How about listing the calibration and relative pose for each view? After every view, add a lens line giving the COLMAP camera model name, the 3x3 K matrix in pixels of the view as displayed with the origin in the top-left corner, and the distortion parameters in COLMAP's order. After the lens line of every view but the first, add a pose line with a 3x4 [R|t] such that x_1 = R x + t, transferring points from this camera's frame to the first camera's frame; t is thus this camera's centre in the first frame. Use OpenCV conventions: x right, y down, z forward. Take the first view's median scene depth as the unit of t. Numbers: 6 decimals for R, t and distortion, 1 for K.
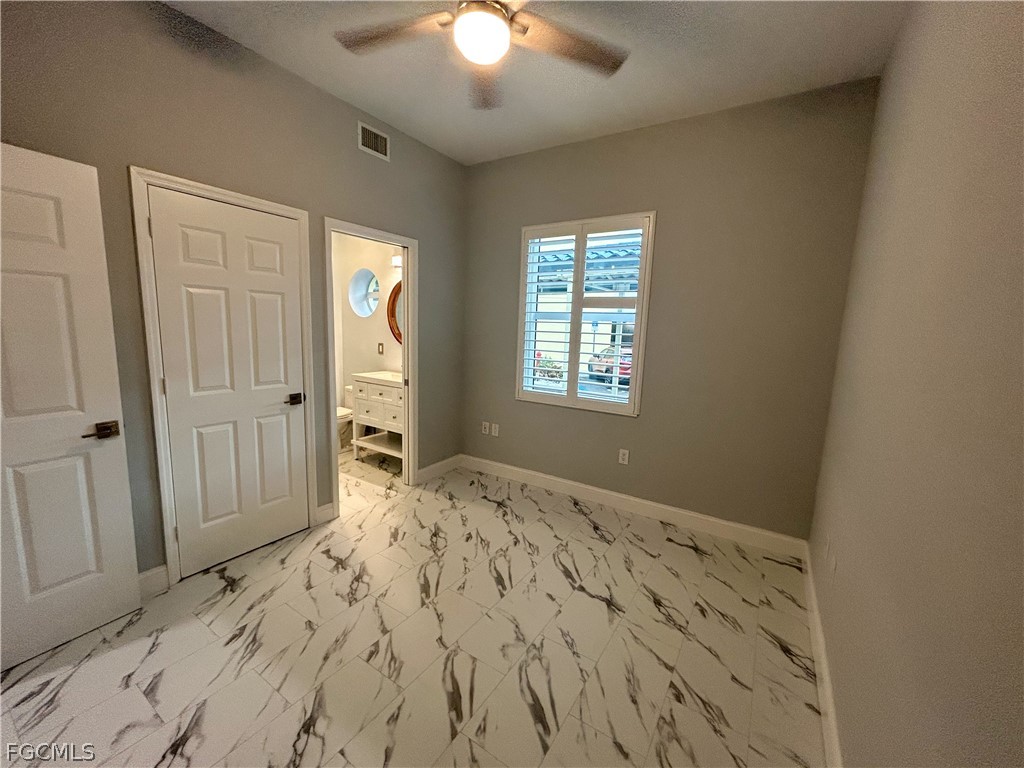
lens RADIAL K [[412.2, 0, 512.3], [0, 412.2, 384.5], [0, 0, 1]] dist [0.000089, -0.000055]
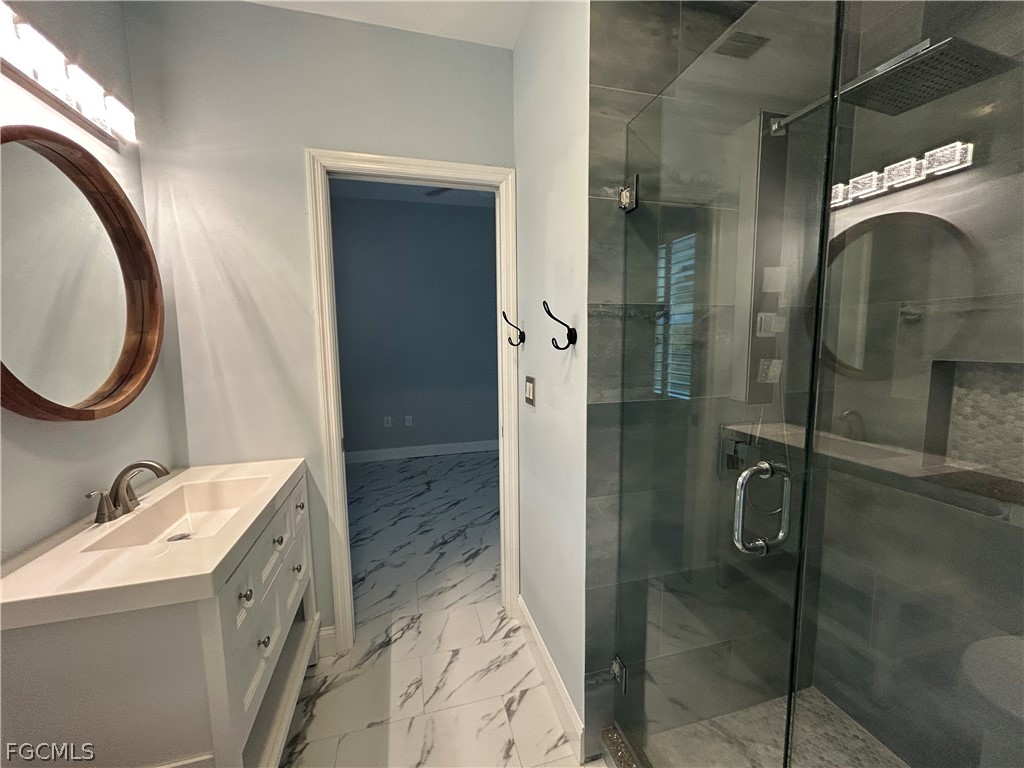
lens RADIAL K [[412.2, 0, 512.3], [0, 412.2, 384.5], [0, 0, 1]] dist [0.000089, -0.000055]
pose [[-0.743509, -0.093230, 0.662195, -0.933756], [0.088124, 0.967939, 0.235220, -0.219769], [-0.662894, 0.233243, -0.711455, 1.521071]]
